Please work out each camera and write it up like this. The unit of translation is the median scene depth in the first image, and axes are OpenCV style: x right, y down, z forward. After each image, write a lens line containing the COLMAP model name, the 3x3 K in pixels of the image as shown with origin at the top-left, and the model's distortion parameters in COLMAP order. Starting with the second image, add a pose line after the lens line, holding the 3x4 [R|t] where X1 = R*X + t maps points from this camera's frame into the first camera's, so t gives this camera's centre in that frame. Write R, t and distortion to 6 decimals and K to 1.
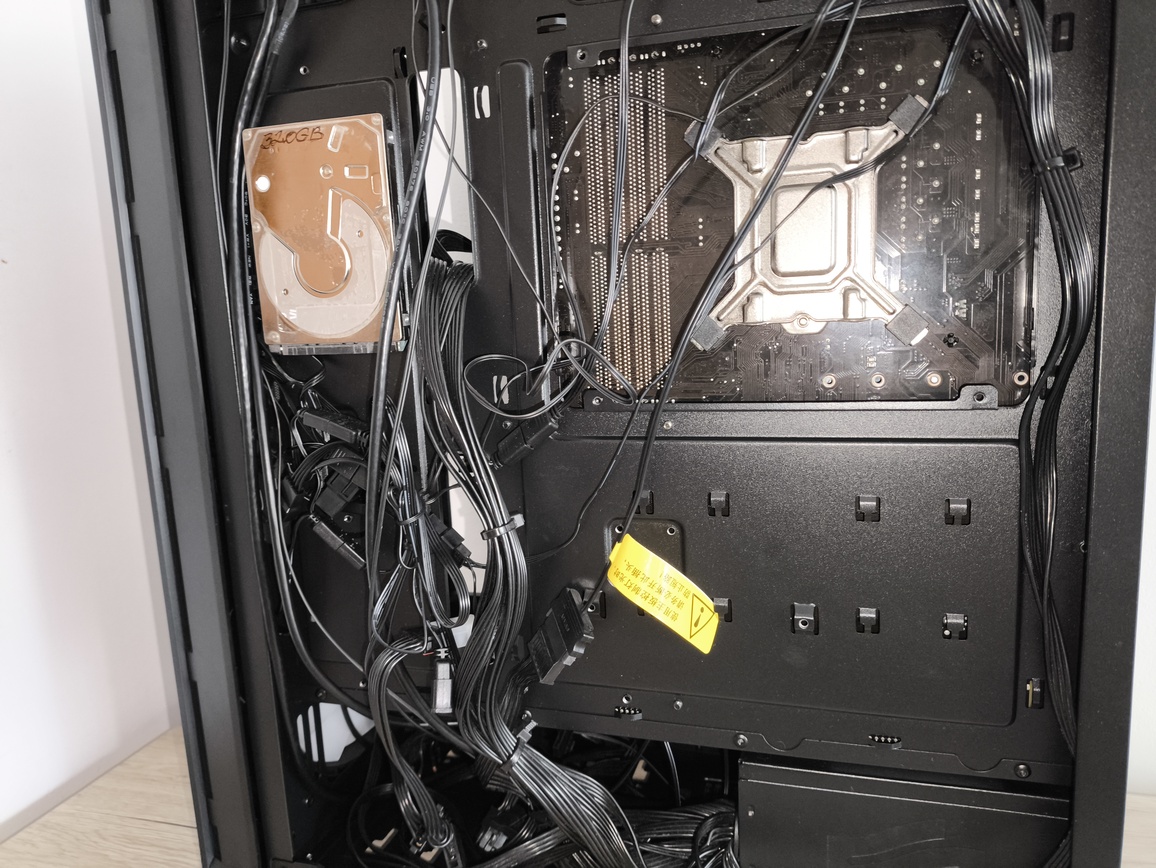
lens RADIAL K [[822.9, 0, 555.1], [0, 822.9, 428.6], [0, 0, 1]] dist [0.029317, -0.053953]
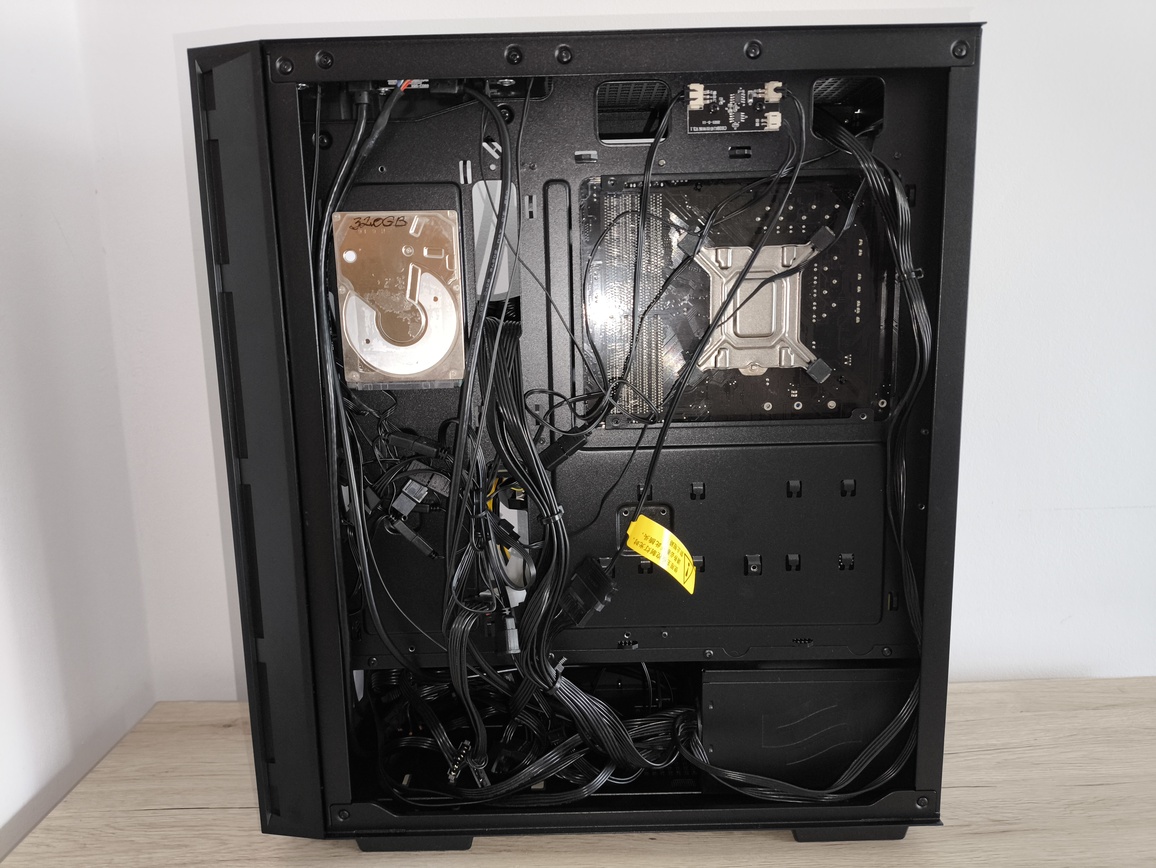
lens RADIAL K [[854.9, 0, 578.0], [0, 854.9, 434.0], [0, 0, 1]] dist [0.057793, -0.080018]
pose [[0.958991, -0.029442, 0.281904, -0.418037], [0.025040, 0.999502, 0.019206, -0.042920], [-0.282329, -0.011359, 0.959251, -0.382968]]
